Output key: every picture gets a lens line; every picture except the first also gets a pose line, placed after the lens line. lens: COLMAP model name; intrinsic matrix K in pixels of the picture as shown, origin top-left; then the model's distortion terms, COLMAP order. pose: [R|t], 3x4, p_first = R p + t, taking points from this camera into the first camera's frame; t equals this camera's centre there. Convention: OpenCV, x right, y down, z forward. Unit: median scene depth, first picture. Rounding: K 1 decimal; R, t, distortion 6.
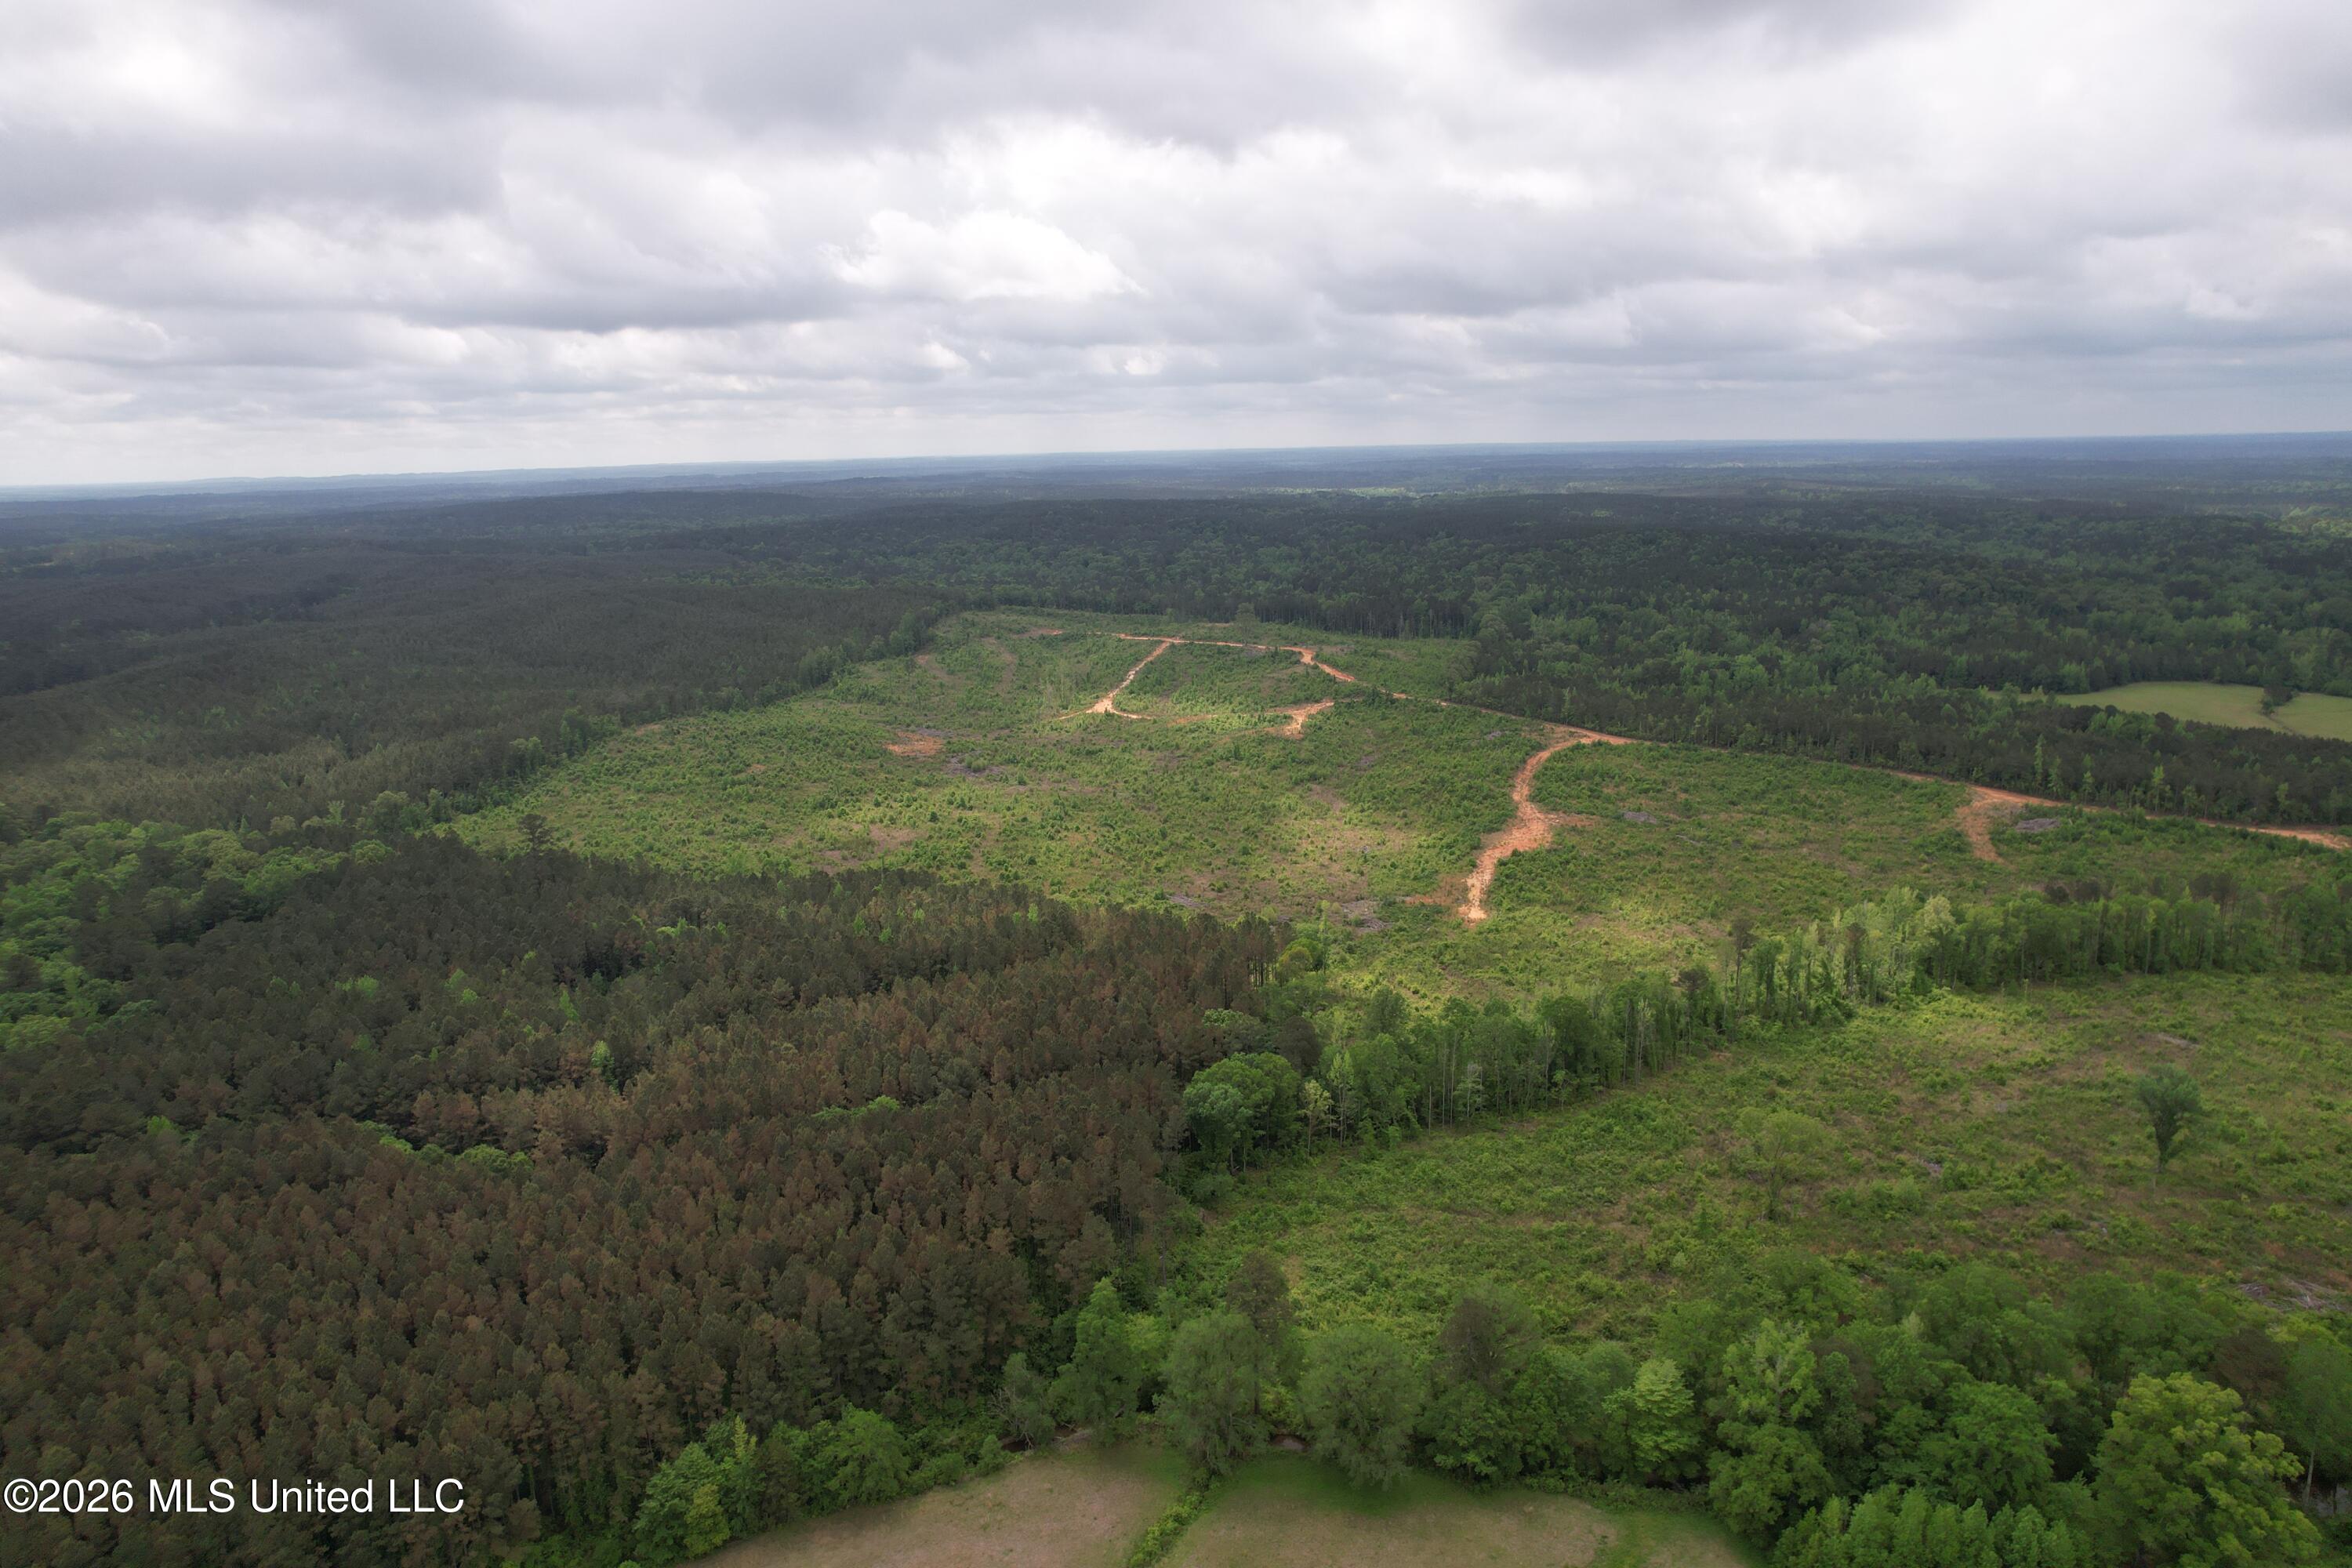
lens RADIAL K [[1483.2, 0, 1183.7], [0, 1483.2, 813.6], [0, 0, 1]] dist [-0.080116, 0.067744]
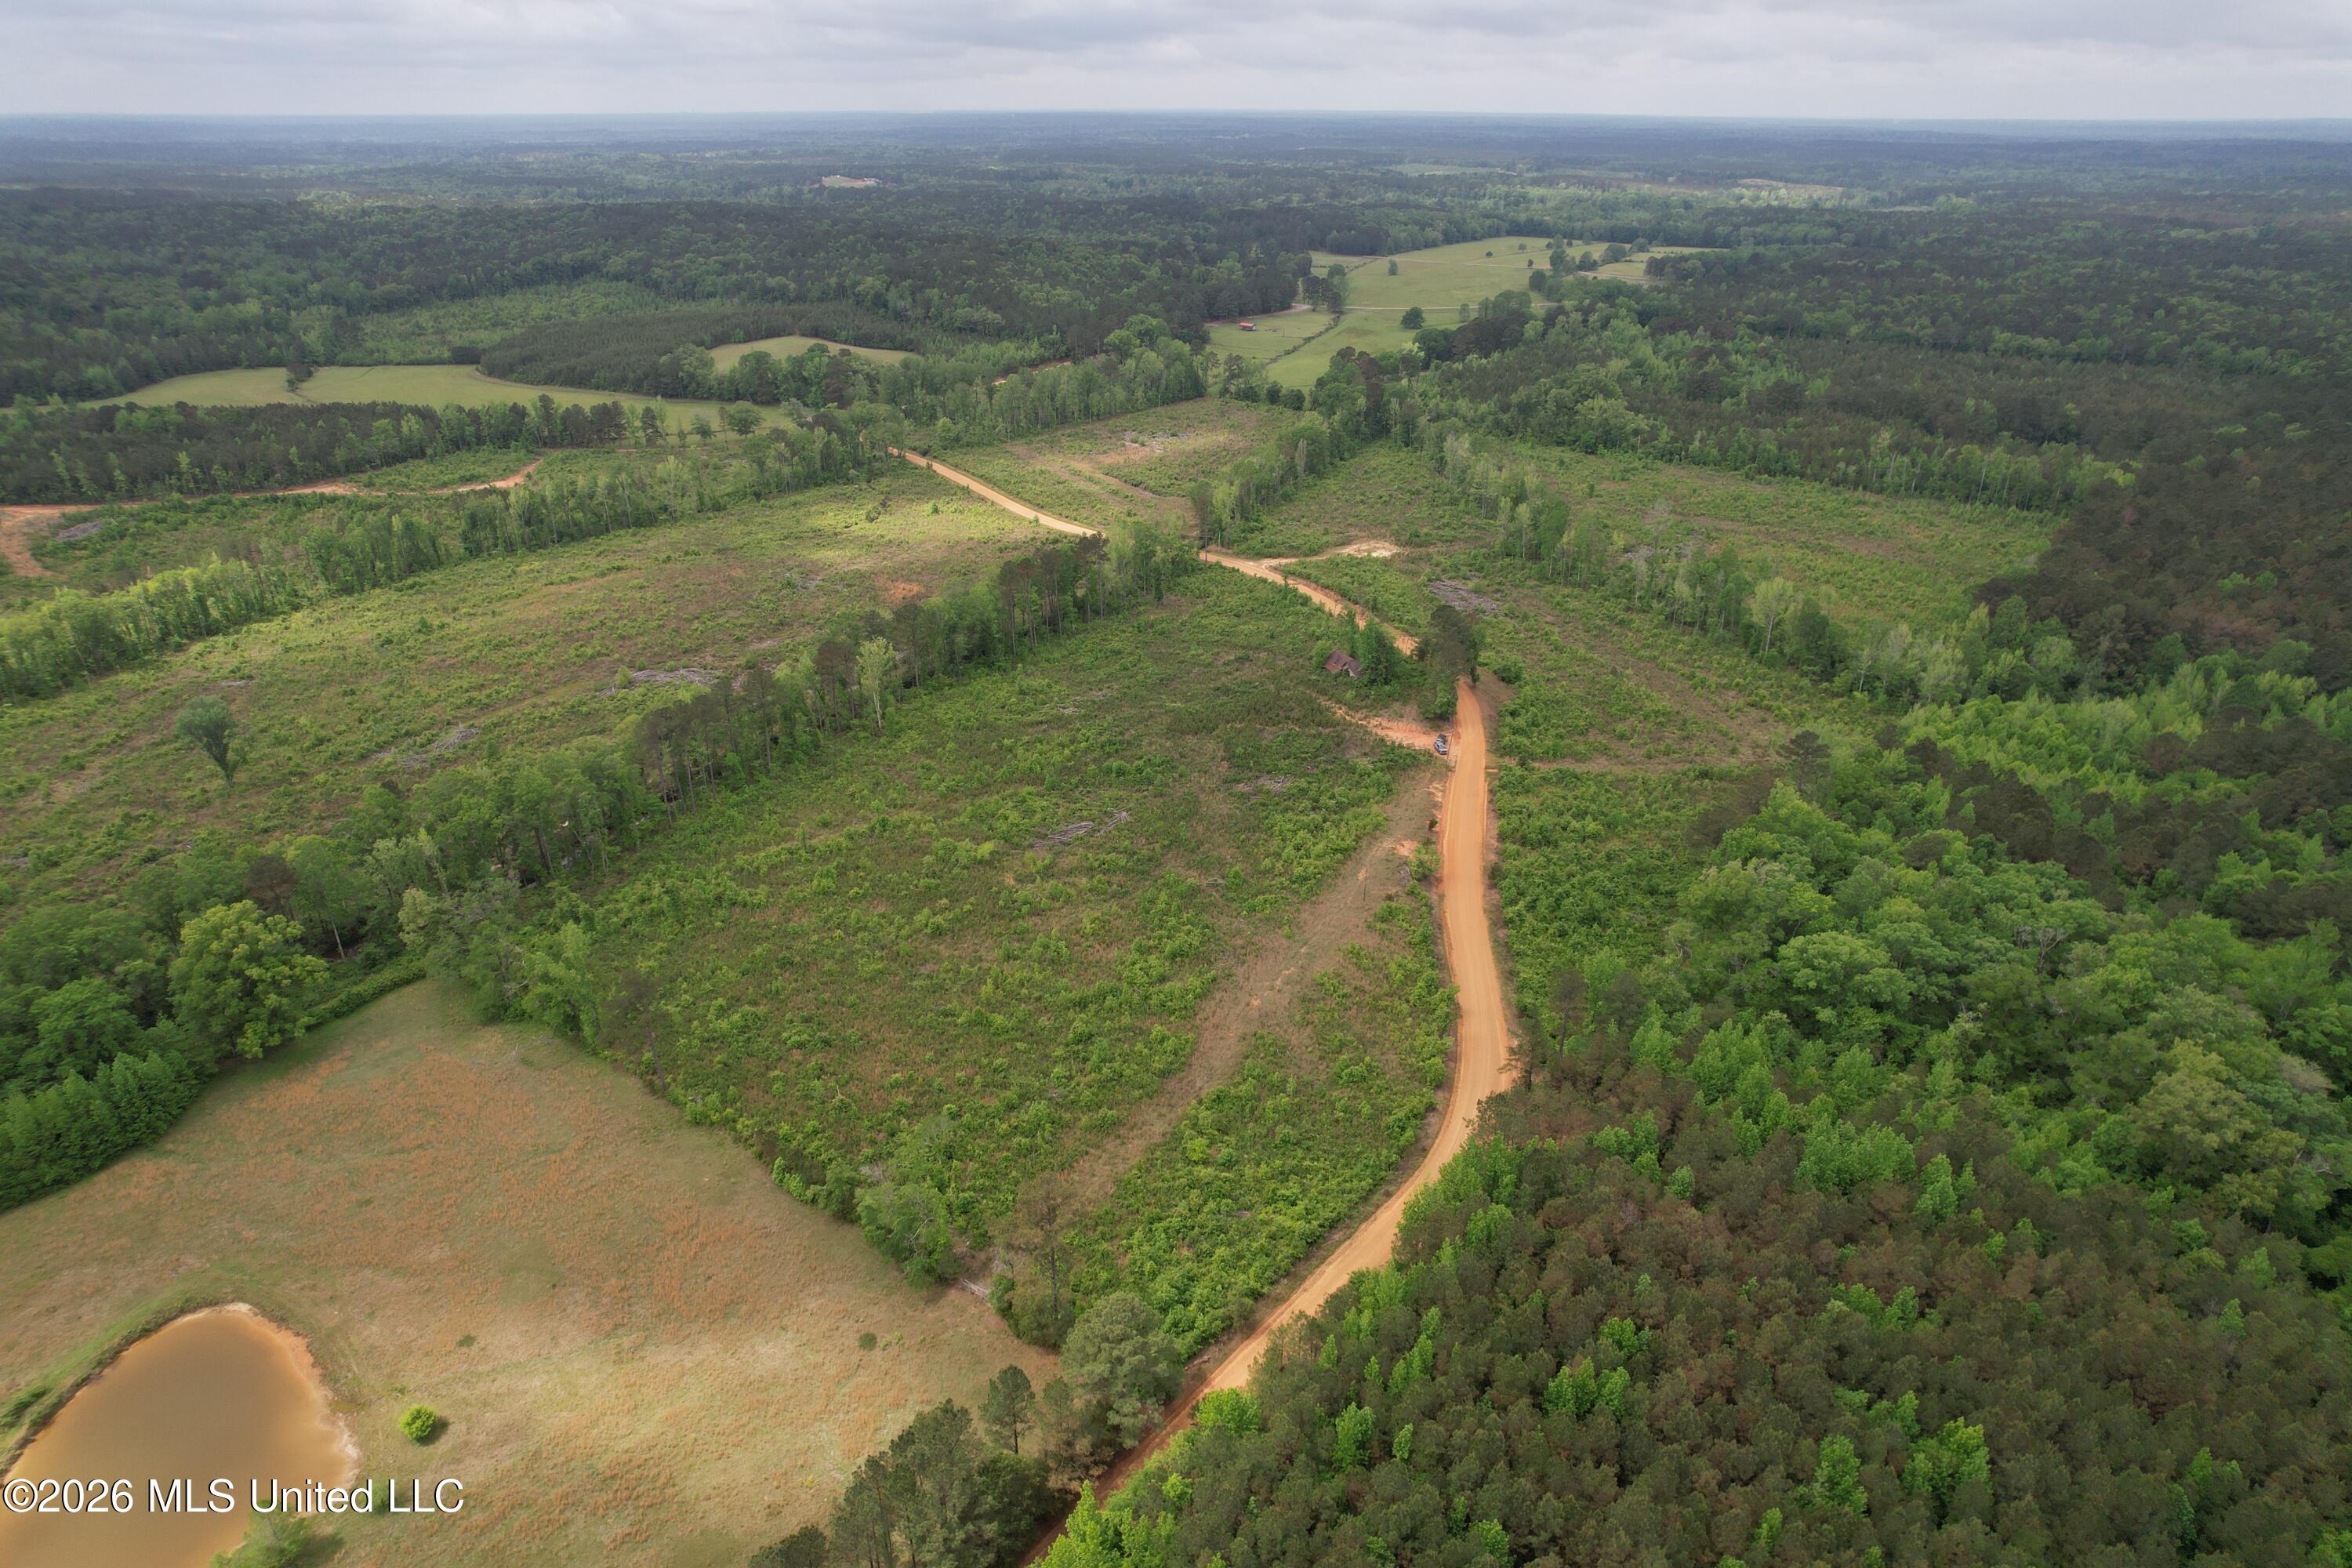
lens RADIAL K [[1483.2, 0, 1183.7], [0, 1483.2, 813.6], [0, 0, 1]] dist [-0.080116, 0.067744]
pose [[0.422581, -0.372487, 0.826244, 0.010498], [0.206289, 0.927244, 0.312513, 0.033271], [-0.882536, 0.038383, 0.468675, -0.132819]]
